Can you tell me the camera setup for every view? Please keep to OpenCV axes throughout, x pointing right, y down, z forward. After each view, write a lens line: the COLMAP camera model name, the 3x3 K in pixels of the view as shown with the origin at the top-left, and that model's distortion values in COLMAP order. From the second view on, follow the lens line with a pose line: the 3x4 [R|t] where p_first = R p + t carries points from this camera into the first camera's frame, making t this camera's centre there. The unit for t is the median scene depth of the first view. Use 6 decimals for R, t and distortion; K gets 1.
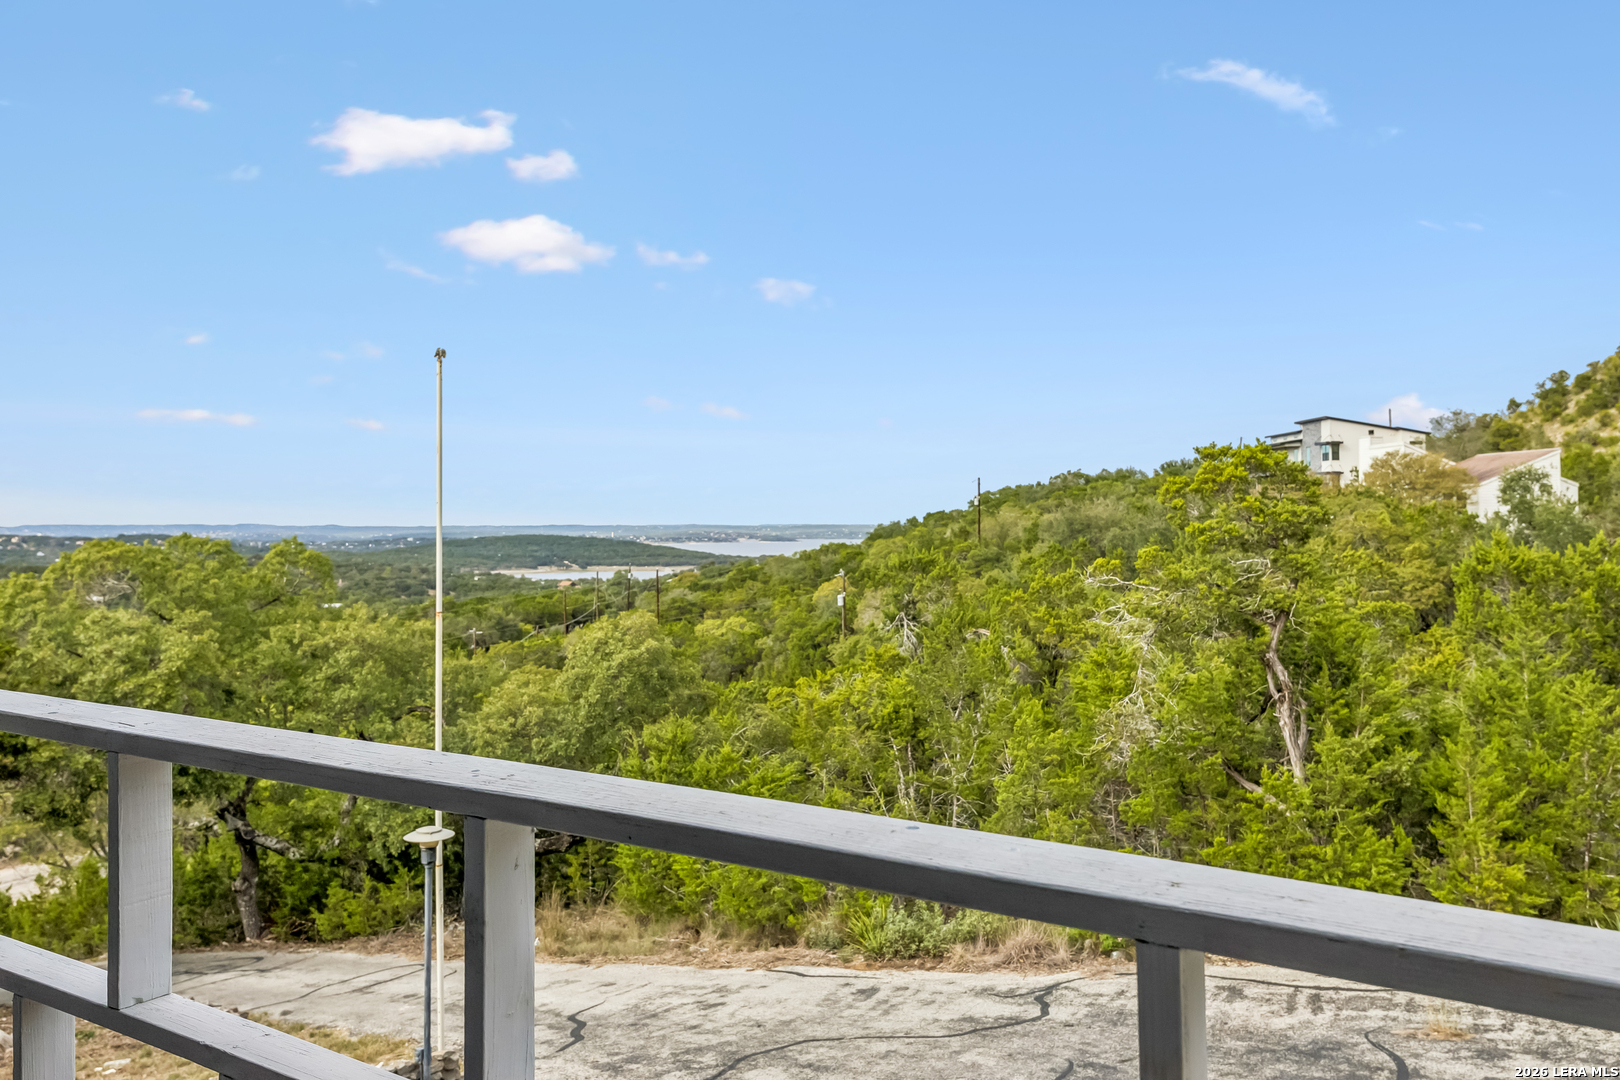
lens RADIAL K [[1224.2, 0, 811.6], [0, 1224.2, 492.9], [0, 0, 1]] dist [0.001124, 0.002108]
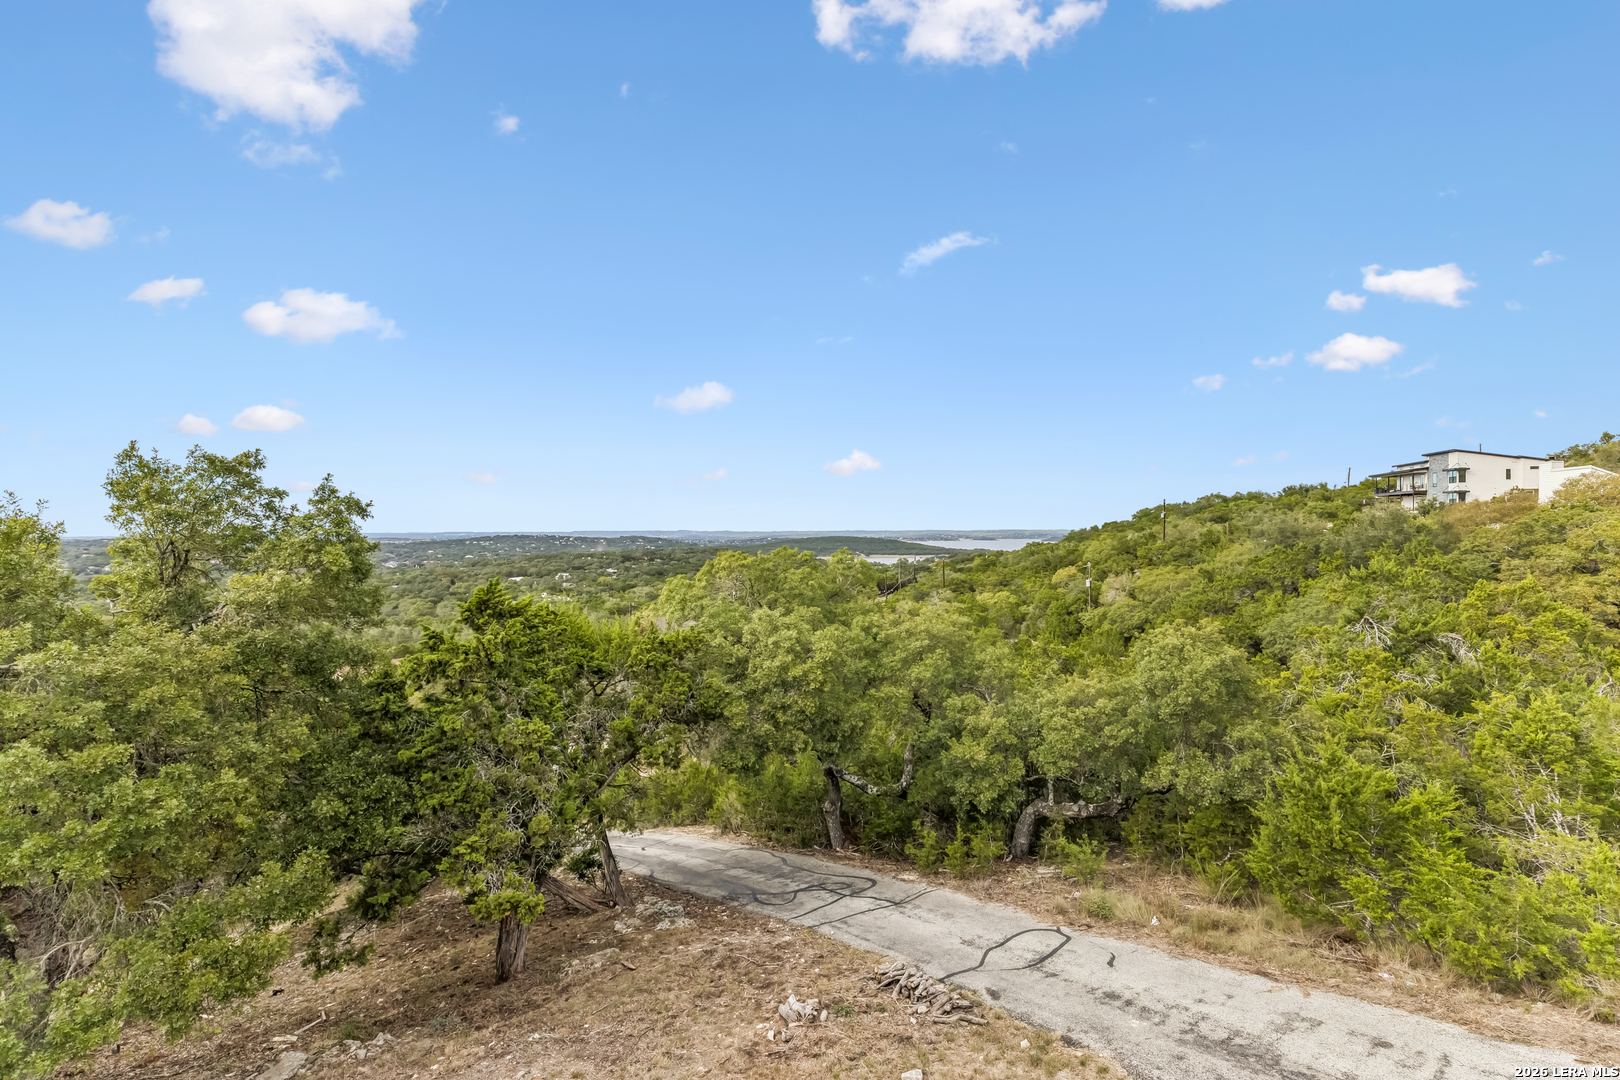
lens RADIAL K [[737.2, 0, 811.4], [0, 737.2, 537.2], [0, 0, 1]] dist [-0.001197, 0.000556]
pose [[0.965567, -0.000293, -0.260154, -0.286123], [0.009479, 0.999375, 0.034057, -0.005353], [0.259981, -0.035350, 0.964966, 0.231549]]
